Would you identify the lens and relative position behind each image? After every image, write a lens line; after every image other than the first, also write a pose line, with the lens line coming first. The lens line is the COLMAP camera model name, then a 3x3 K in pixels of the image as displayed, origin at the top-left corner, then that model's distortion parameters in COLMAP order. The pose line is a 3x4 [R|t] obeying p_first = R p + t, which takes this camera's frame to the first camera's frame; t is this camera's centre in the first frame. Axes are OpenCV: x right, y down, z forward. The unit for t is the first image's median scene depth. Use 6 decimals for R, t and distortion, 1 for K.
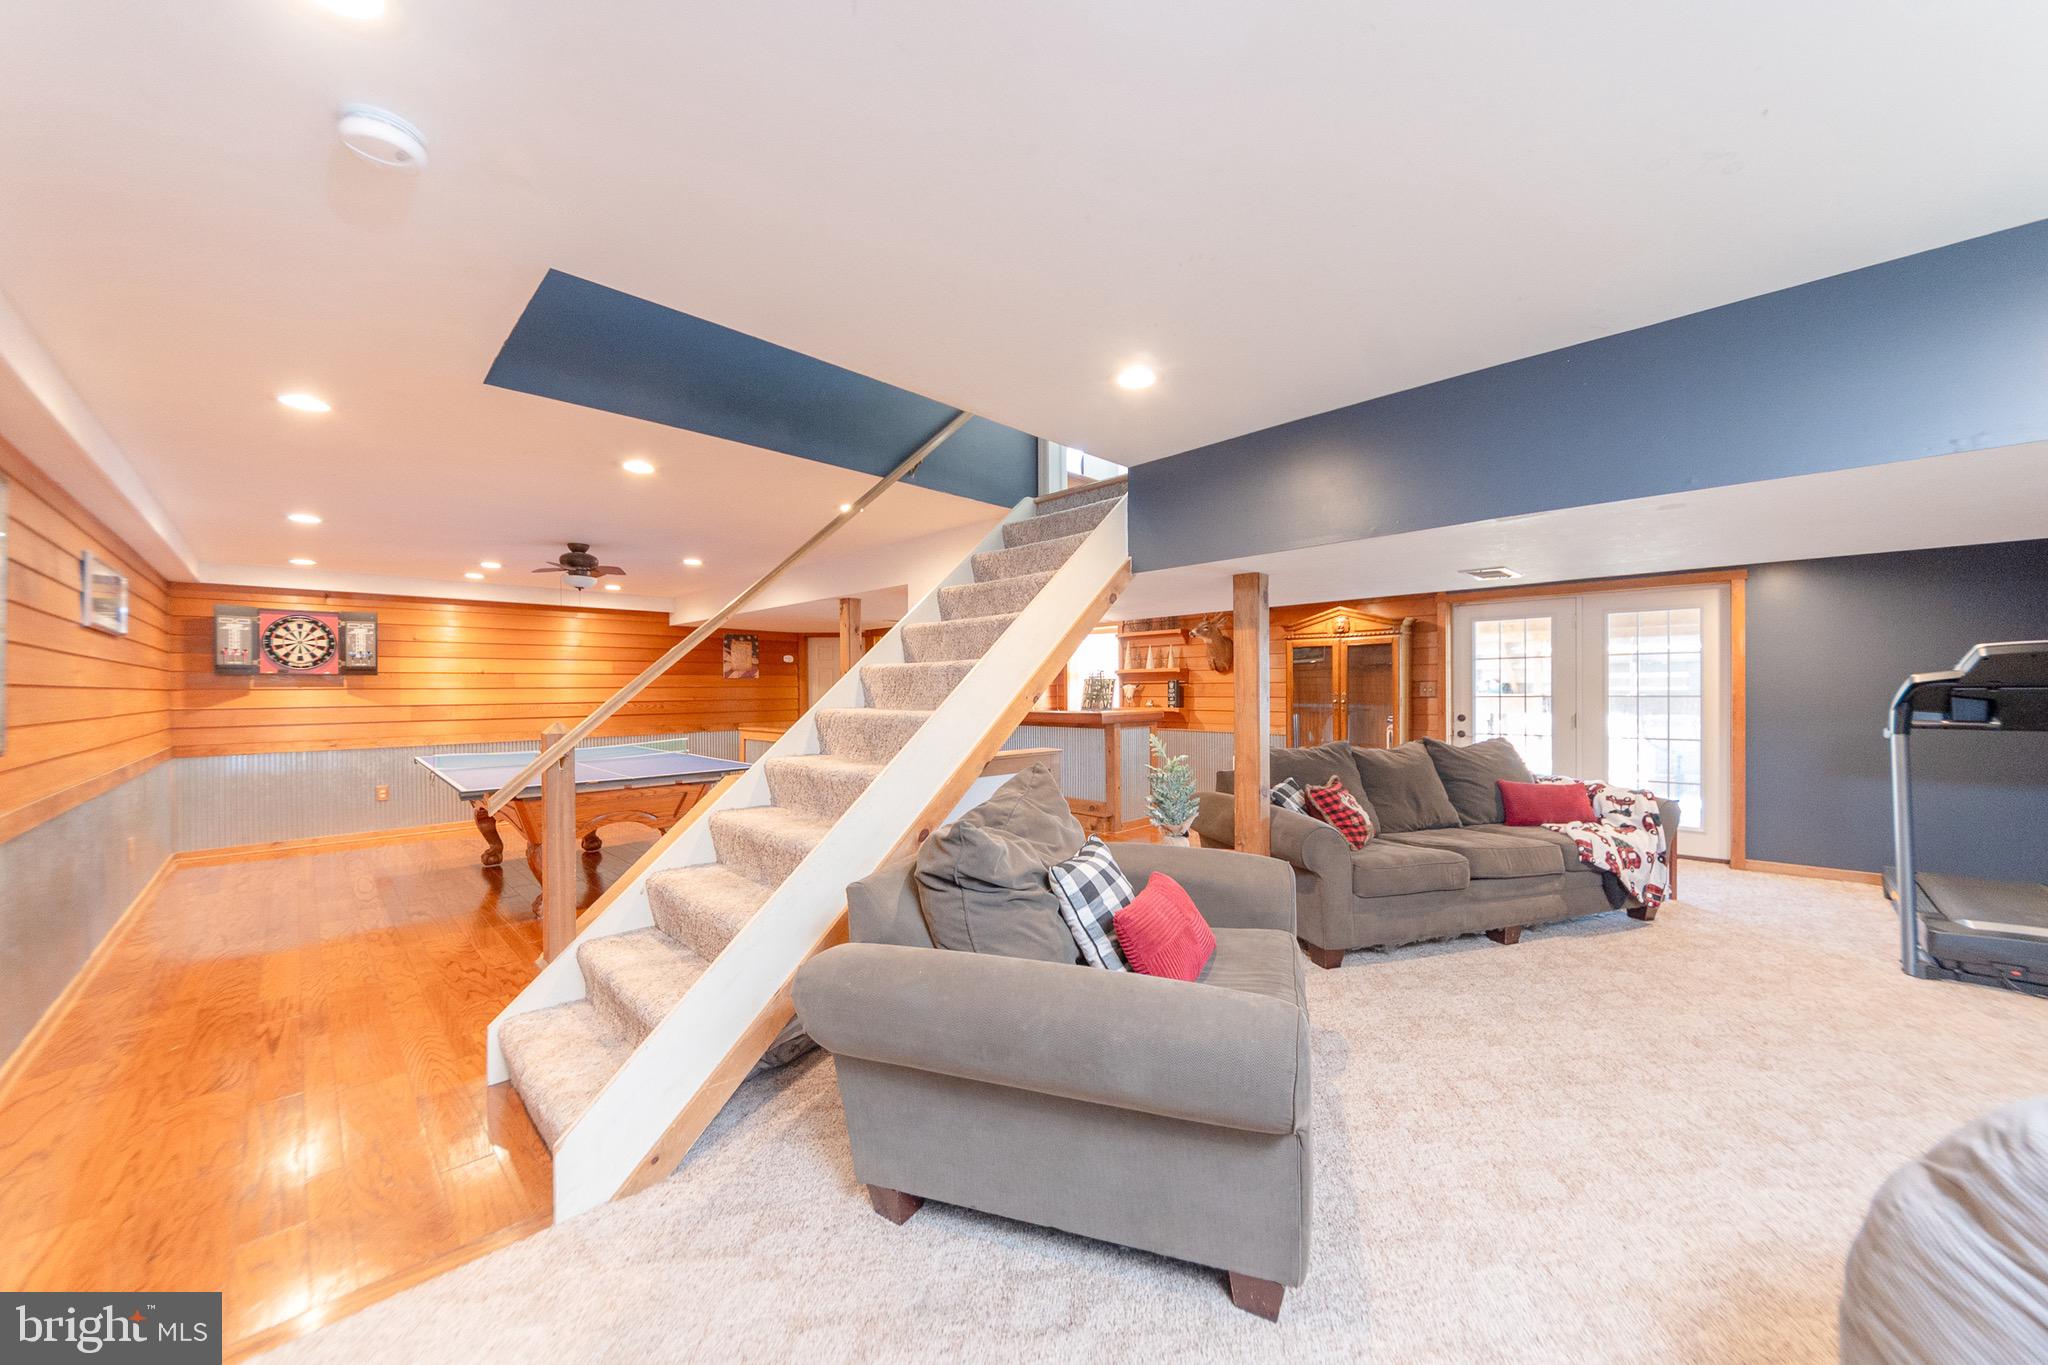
lens RADIAL K [[728.9, 0, 1024.0], [0, 728.9, 682.5], [0, 0, 1]] dist [-0.008411, -0.000213]
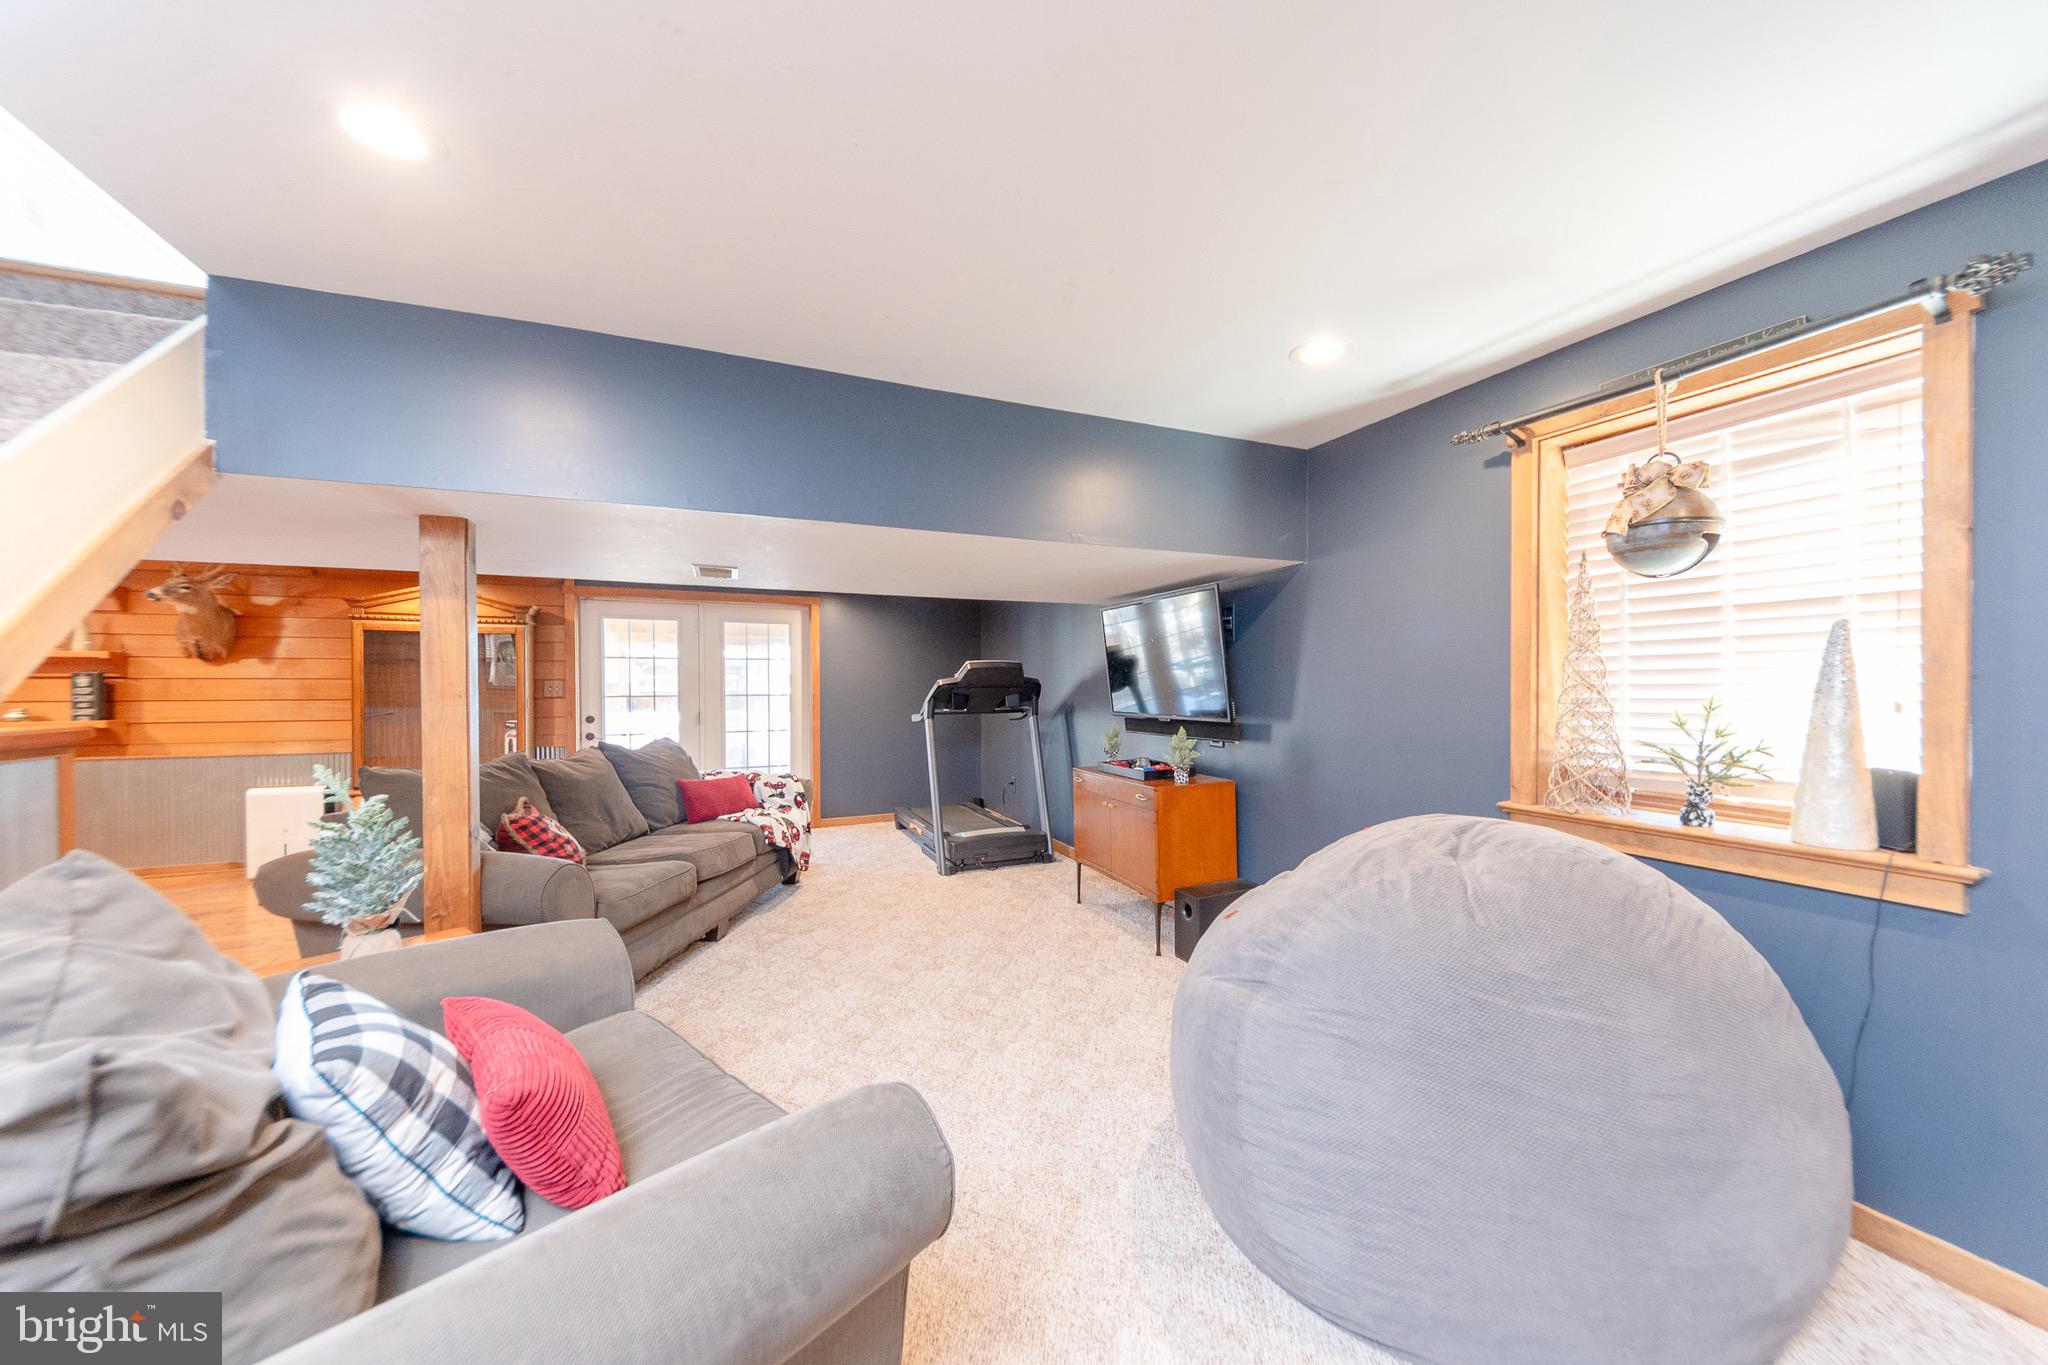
lens RADIAL K [[728.9, 0, 1024.0], [0, 728.9, 682.5], [0, 0, 1]] dist [-0.008411, -0.000213]
pose [[0.345978, 0.009705, 0.938192, -0.123052], [-0.009548, 0.999931, -0.006823, 0.003140], [-0.938194, -0.006597, 0.346047, 0.216958]]
